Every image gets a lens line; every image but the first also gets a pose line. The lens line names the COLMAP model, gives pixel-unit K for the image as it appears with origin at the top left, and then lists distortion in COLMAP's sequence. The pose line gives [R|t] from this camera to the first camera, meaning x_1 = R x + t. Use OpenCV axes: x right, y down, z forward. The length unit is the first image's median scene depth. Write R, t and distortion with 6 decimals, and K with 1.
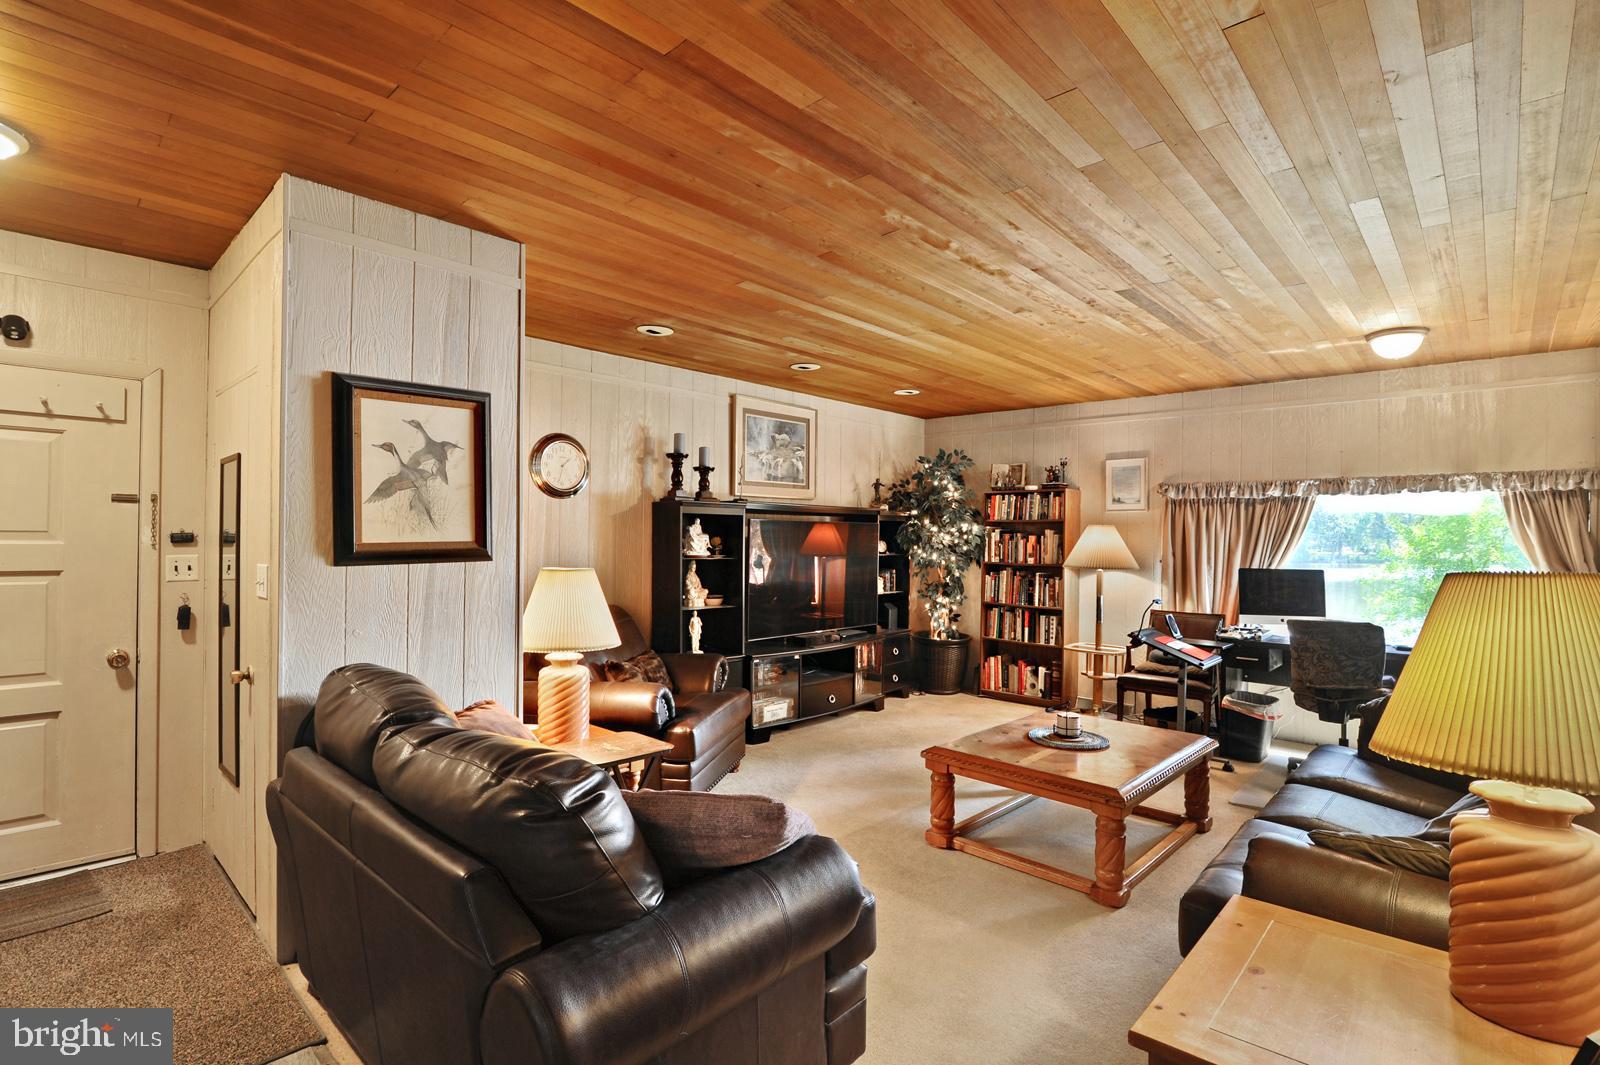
lens RADIAL K [[772.2, 0, 795.4], [0, 772.2, 536.7], [0, 0, 1]] dist [-0.001484, -0.000163]
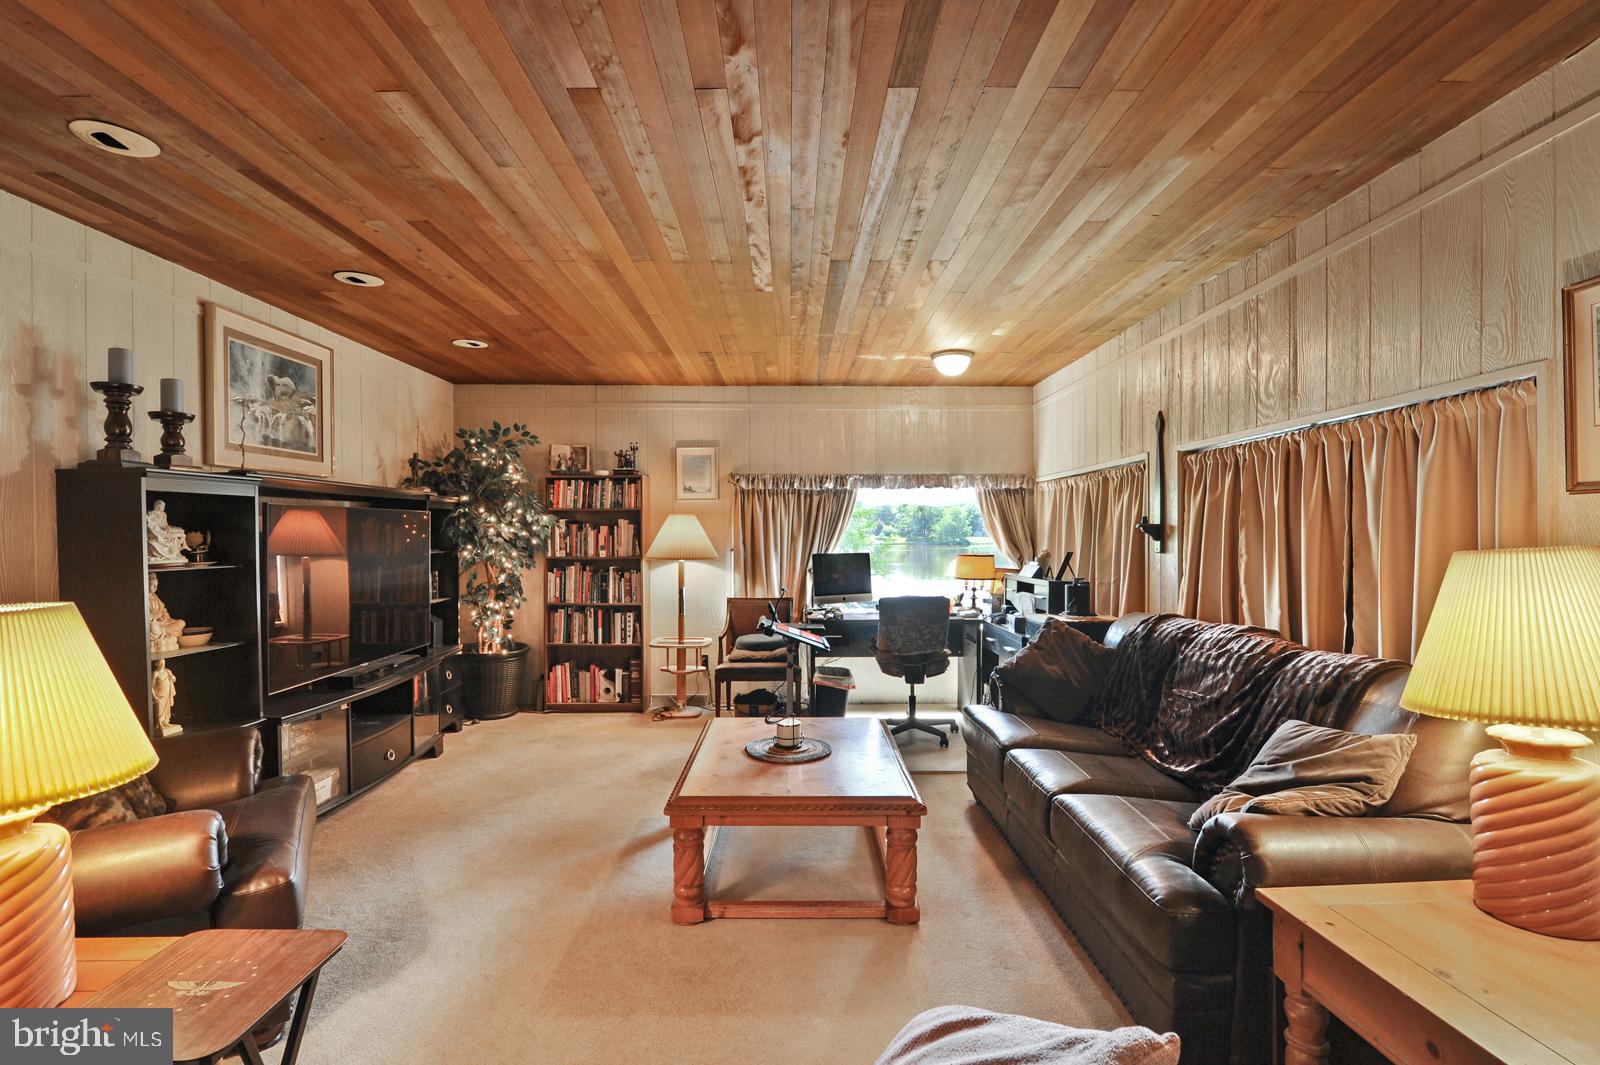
lens RADIAL K [[747.2, 0, 808.4], [0, 747.2, 543.6], [0, 0, 1]] dist [-0.012543, 0.000128]
pose [[0.717831, -0.025085, 0.695765, -0.141289], [0.011177, 0.999637, 0.024509, 0.000428], [-0.696127, -0.009817, 0.717851, 0.220625]]
